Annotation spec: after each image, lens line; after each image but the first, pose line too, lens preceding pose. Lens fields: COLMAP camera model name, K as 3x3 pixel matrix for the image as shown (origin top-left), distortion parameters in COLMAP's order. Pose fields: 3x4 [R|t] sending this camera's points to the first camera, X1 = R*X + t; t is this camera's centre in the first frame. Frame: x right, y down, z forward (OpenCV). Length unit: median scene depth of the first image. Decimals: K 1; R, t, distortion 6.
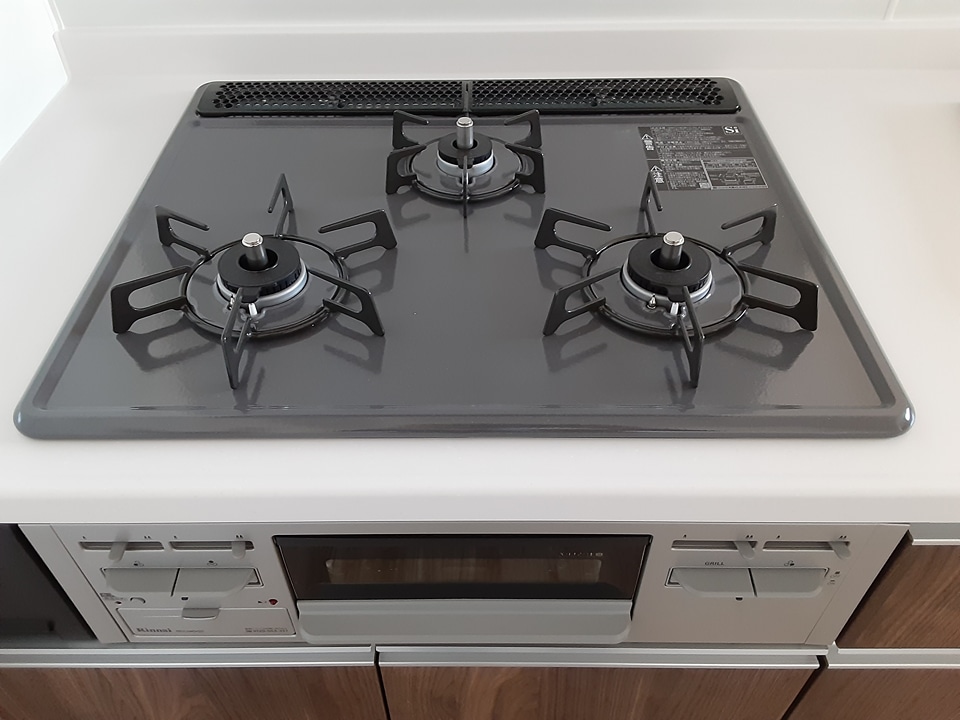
lens RADIAL K [[768.2, 0, 475.2], [0, 768.2, 367.4], [0, 0, 1]] dist [0.106062, -0.162015]
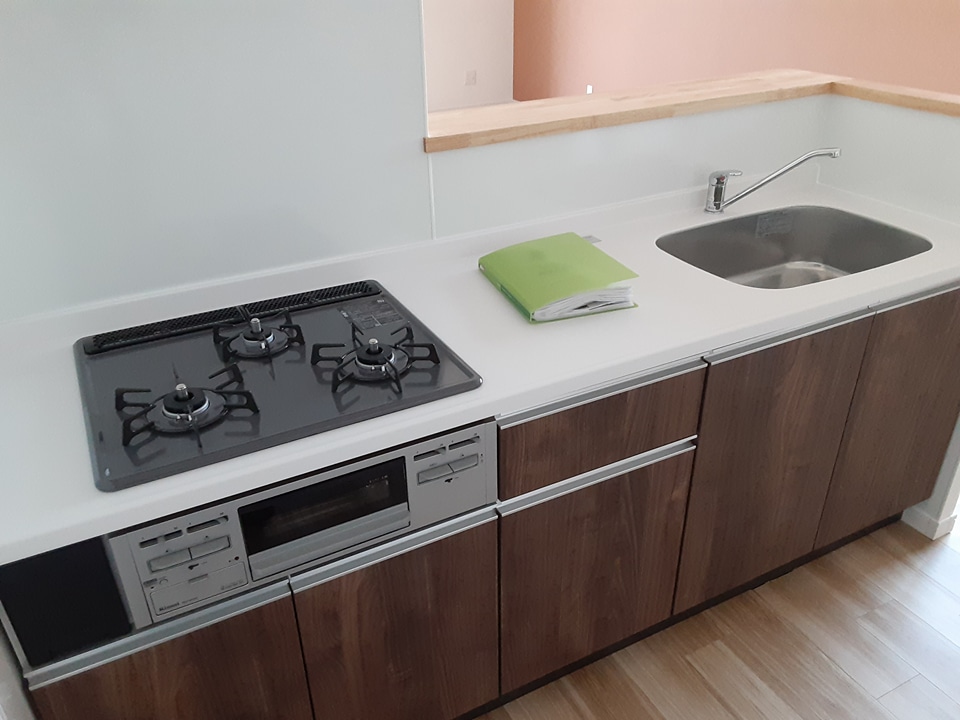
lens RADIAL K [[768.2, 0, 475.2], [0, 768.2, 367.4], [0, 0, 1]] dist [0.106062, -0.162015]
pose [[0.882914, -0.233343, 0.407449, -0.396000], [0.336812, 0.919353, -0.203341, 0.438236], [-0.327141, 0.316766, 0.890302, -1.034901]]
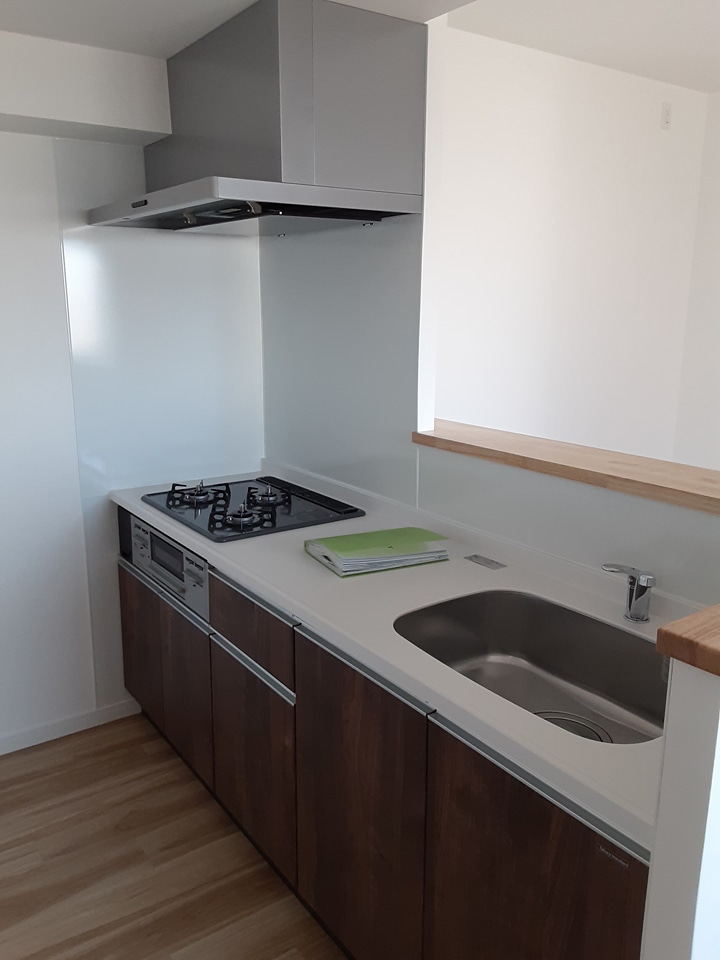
lens RADIAL K [[768.2, 0, 360.0], [0, 768.2, 480.0], [0, 0, 1]] dist [0.106062, -0.162015]
pose [[0.579171, 0.196087, -0.791271, 3.403752], [-0.587254, 0.773577, -0.238139, 0.293923], [0.565414, 0.602601, 0.563187, -0.888374]]
